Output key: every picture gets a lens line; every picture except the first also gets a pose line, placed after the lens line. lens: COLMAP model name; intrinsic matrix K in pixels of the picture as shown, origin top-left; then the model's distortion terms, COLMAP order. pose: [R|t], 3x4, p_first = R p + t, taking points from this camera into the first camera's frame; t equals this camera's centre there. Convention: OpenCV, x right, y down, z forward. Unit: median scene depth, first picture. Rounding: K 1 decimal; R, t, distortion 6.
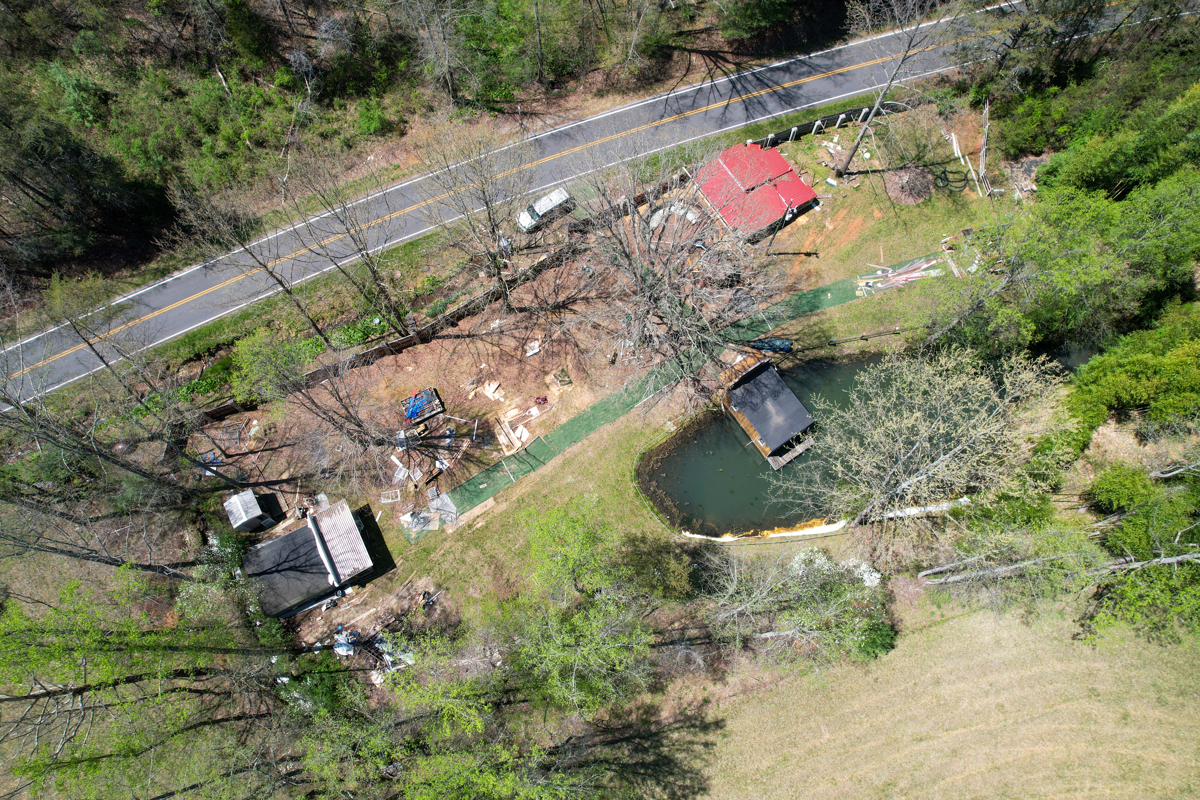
lens RADIAL K [[765.3, 0, 601.5], [0, 765.3, 406.0], [0, 0, 1]] dist [-0.071961, 0.060666]
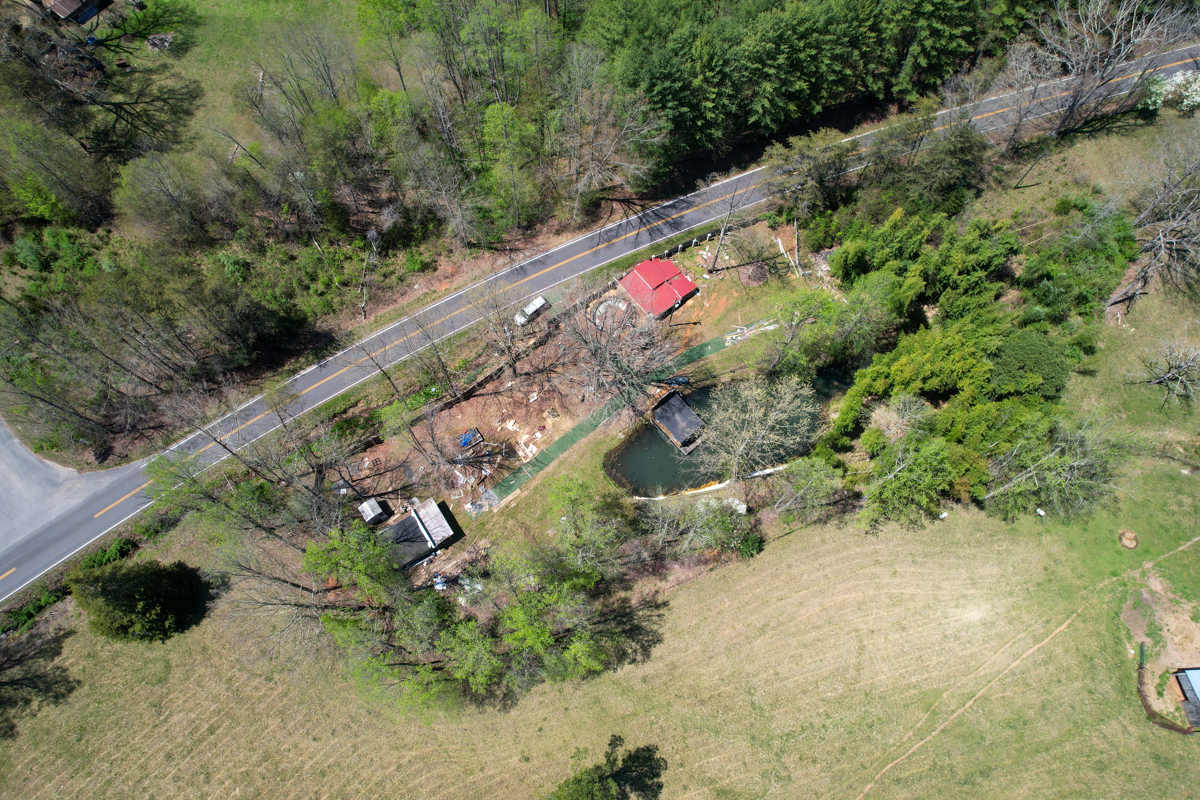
lens RADIAL K [[765.3, 0, 603.5], [0, 765.3, 404.0], [0, 0, 1]] dist [-0.071961, 0.060666]
pose [[0.994147, -0.098433, 0.044528, -0.014773], [0.100727, 0.993522, -0.052614, 0.042135], [-0.039061, 0.056791, 0.997622, -0.664607]]
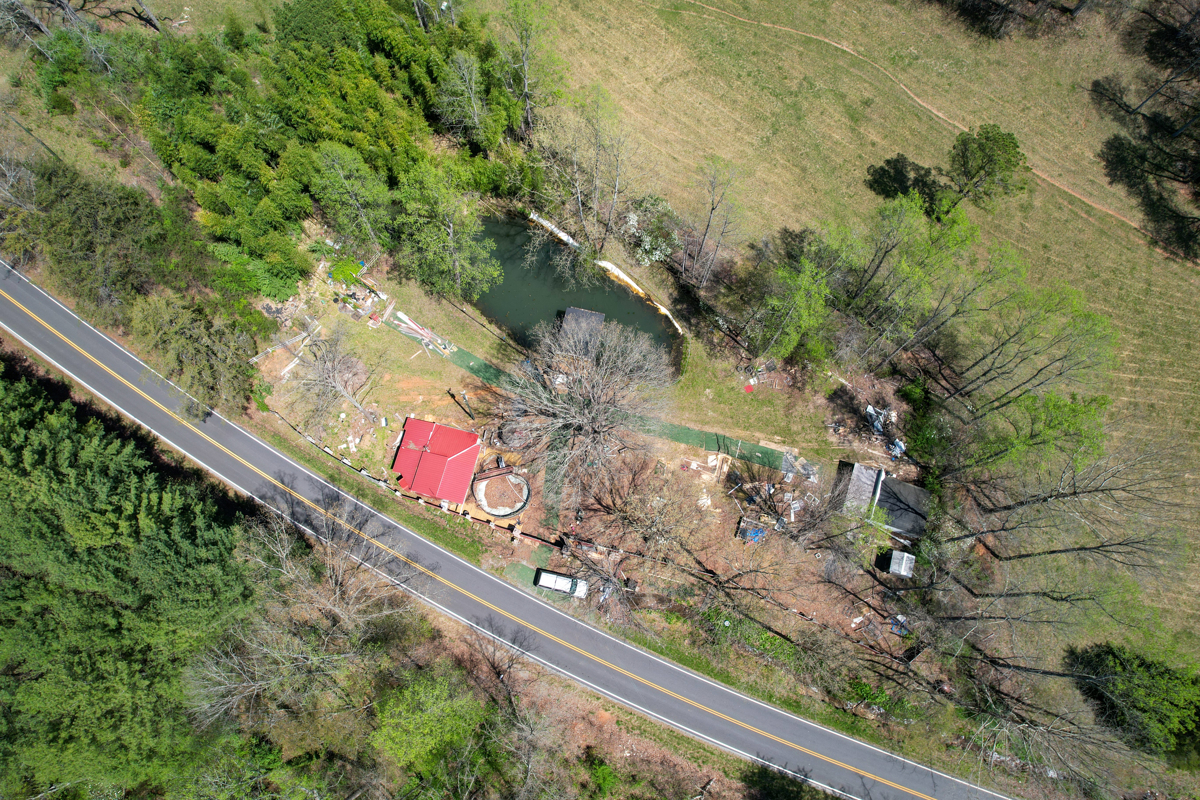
lens RADIAL K [[765.3, 0, 602.1], [0, 765.3, 401.3], [0, 0, 1]] dist [-0.071961, 0.060666]
pose [[-0.681055, -0.707873, 0.187297, -0.149279], [0.689485, -0.533843, 0.489512, -0.697354], [-0.246525, 0.462523, 0.851645, -0.142618]]
